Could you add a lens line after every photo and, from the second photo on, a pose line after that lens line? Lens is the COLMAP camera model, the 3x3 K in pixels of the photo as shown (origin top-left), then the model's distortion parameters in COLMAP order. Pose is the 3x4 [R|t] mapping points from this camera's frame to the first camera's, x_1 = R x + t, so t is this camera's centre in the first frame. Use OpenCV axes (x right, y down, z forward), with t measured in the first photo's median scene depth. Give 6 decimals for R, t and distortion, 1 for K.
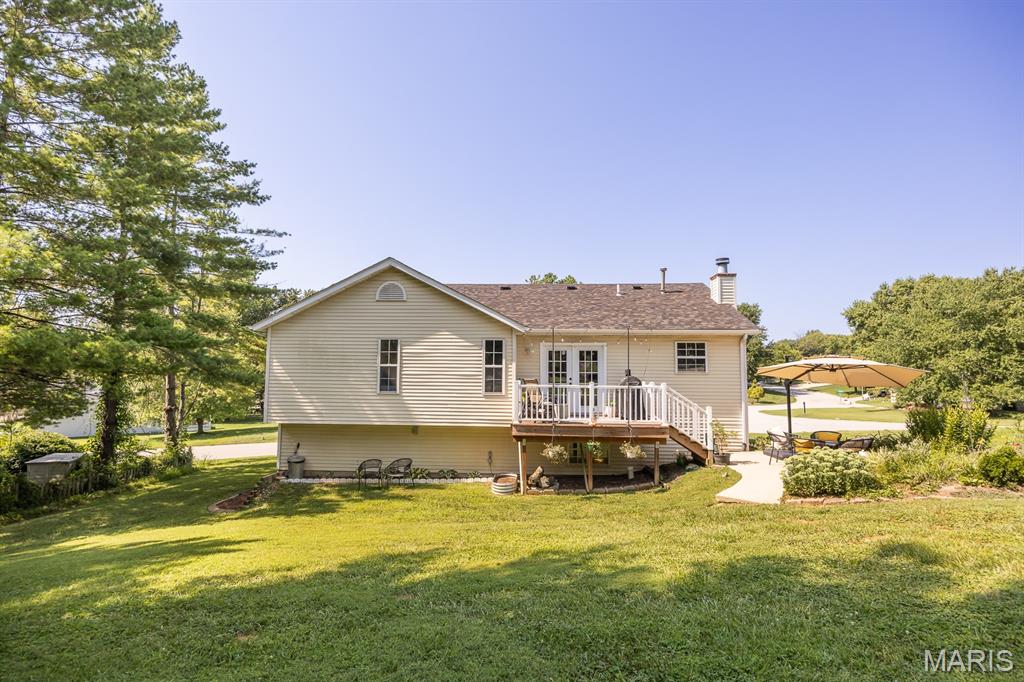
lens RADIAL K [[488.0, 0, 512.0], [0, 488.0, 341.0], [0, 0, 1]] dist [-0.000995, -0.000284]
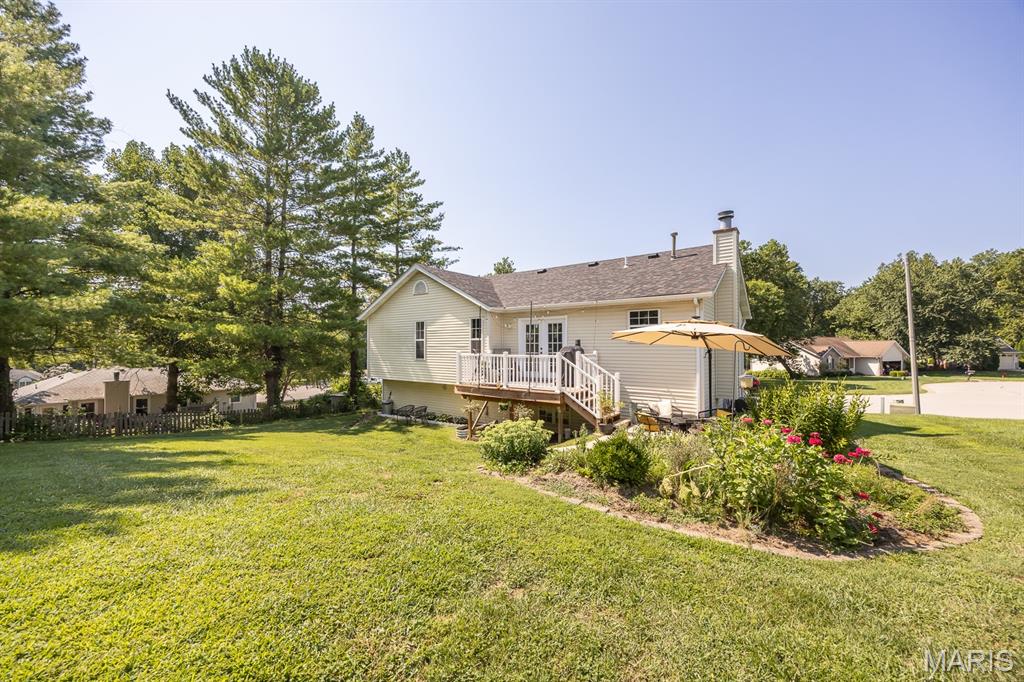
lens RADIAL K [[399.0, 0, 490.9], [0, 399.0, 342.7], [0, 0, 1]] dist [0.001519, 0.000186]
pose [[0.819445, -0.015457, -0.572950, 0.575028], [0.052238, 0.997490, 0.047801, 0.012684], [0.570773, -0.069100, 0.818196, 0.169206]]
